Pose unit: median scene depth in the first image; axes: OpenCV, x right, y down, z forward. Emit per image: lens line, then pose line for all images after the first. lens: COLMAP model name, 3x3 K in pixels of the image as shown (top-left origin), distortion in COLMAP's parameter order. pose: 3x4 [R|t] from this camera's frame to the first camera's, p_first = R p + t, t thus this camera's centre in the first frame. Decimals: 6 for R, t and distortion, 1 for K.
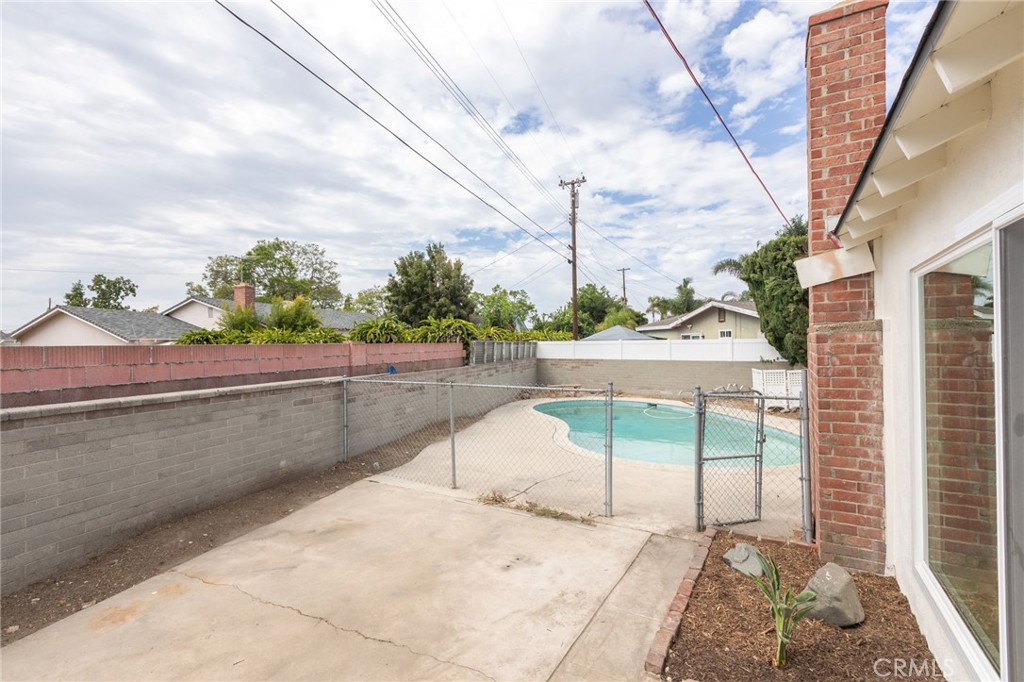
lens RADIAL K [[457.7, 0, 510.7], [0, 457.7, 344.5], [0, 0, 1]] dist [0.000459, 0.000322]
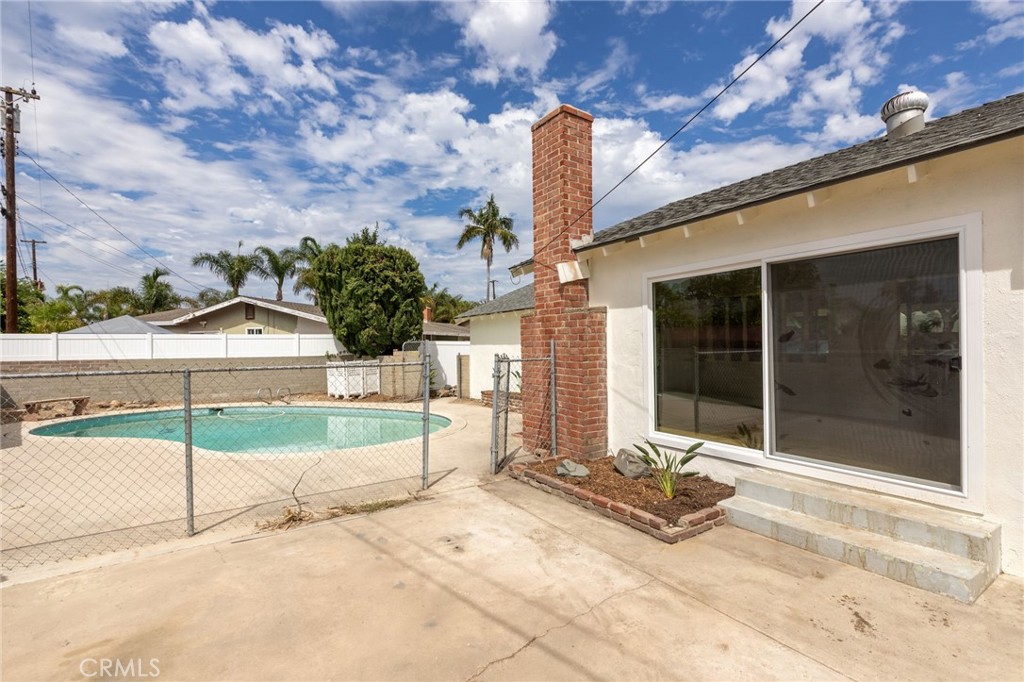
lens RADIAL K [[457.7, 0, 510.7], [0, 457.7, 344.5], [0, 0, 1]] dist [0.000459, 0.000322]
pose [[0.441992, 0.008535, 0.896979, -0.238975], [0.006102, 0.999903, -0.012521, 0.029118], [-0.896998, 0.011008, 0.441897, 0.154126]]
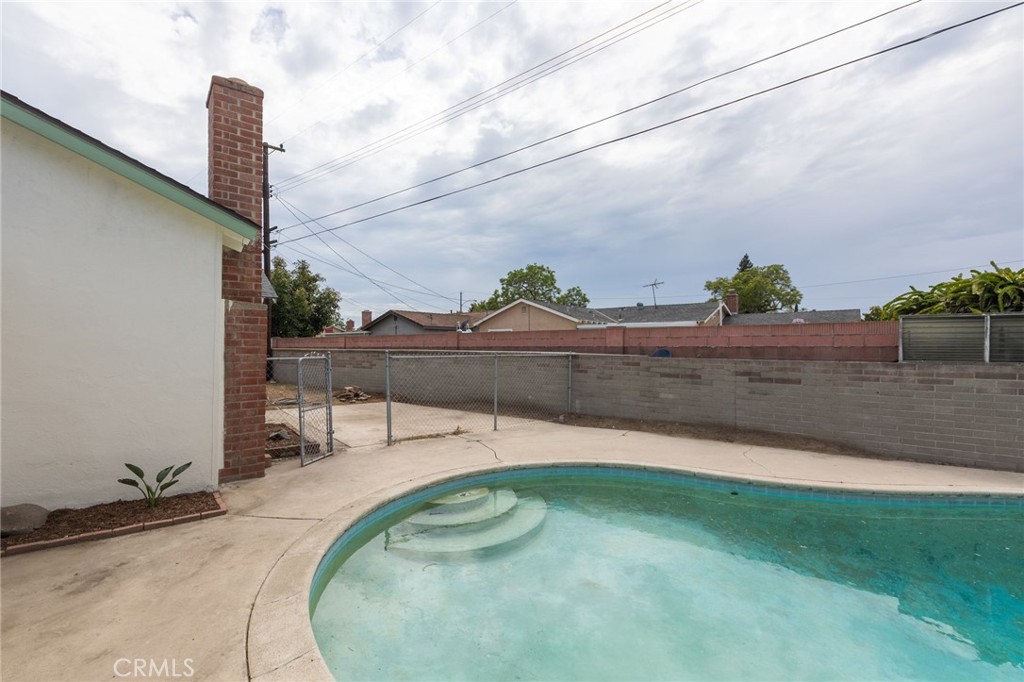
lens RADIAL K [[468.2, 0, 508.2], [0, 468.2, 347.4], [0, 0, 1]] dist [-0.028419, 0.000304]
pose [[-0.396378, 0.011528, -0.918015, 0.562390], [0.001804, 0.999929, 0.011778, 0.020874], [0.918086, 0.003013, -0.396371, 0.769112]]
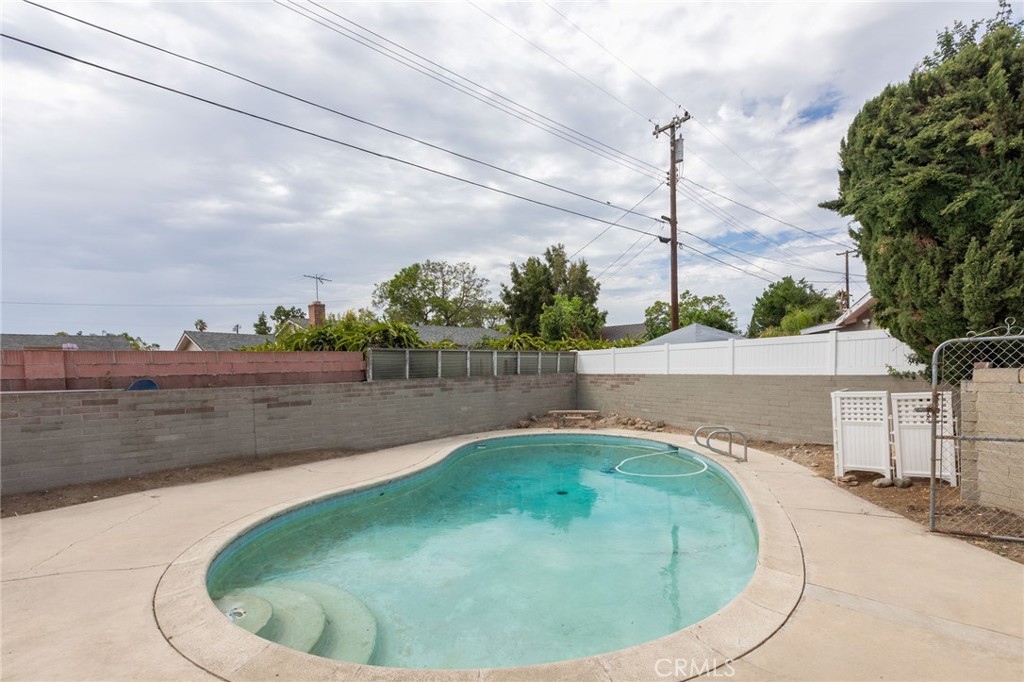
lens RADIAL K [[469.4, 0, 511.7], [0, 469.4, 394.9], [0, 0, 1]] dist [-0.000422, 0.000093]
pose [[0.899167, 0.014412, -0.437369, 0.437837], [0.014761, 0.997890, 0.063229, 0.022187], [0.437357, -0.063309, 0.897057, 0.397422]]
